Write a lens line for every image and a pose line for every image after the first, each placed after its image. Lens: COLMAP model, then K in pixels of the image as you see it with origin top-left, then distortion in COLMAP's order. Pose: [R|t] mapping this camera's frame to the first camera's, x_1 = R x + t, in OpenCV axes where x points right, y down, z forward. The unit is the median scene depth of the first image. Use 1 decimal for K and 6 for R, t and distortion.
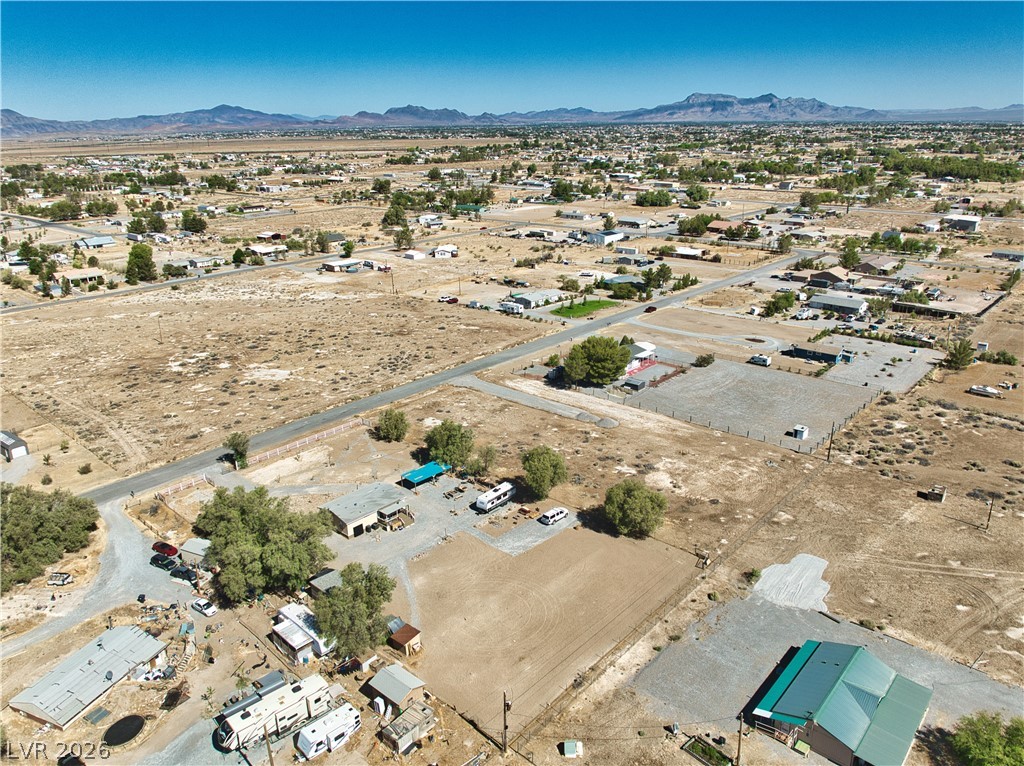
lens RADIAL K [[744.6, 0, 509.4], [0, 744.6, 400.9], [0, 0, 1]] dist [-0.026643, -0.016813]
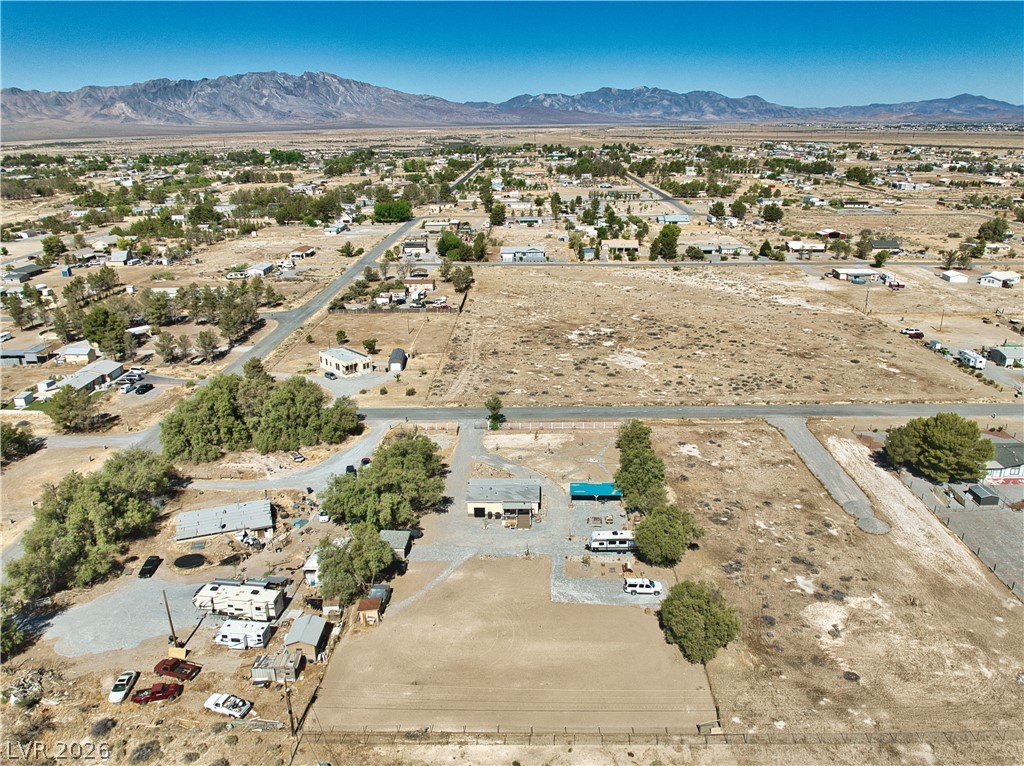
lens RADIAL K [[744.6, 0, 514.7], [0, 744.6, 380.5], [0, 0, 1]] dist [-0.026643, -0.016813]
pose [[0.652089, 0.255384, -0.713834, 0.348445], [-0.263621, 0.959182, 0.102342, -0.081177], [0.710833, 0.121446, 0.692796, 0.195728]]
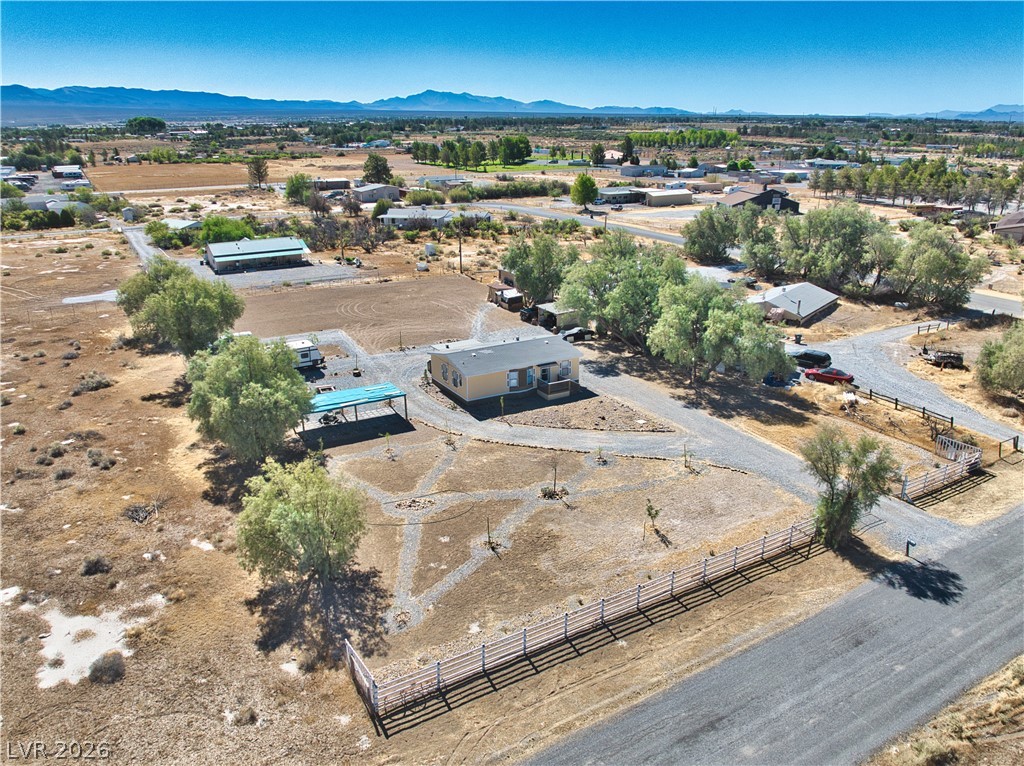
lens RADIAL K [[744.6, 0, 515.6], [0, 744.6, 408.9], [0, 0, 1]] dist [-0.026643, -0.016813]
pose [[-0.952358, -0.092866, 0.290502, -0.257454], [0.124990, 0.750007, 0.649513, -0.135608], [-0.278196, 0.654878, -0.702667, 0.981059]]
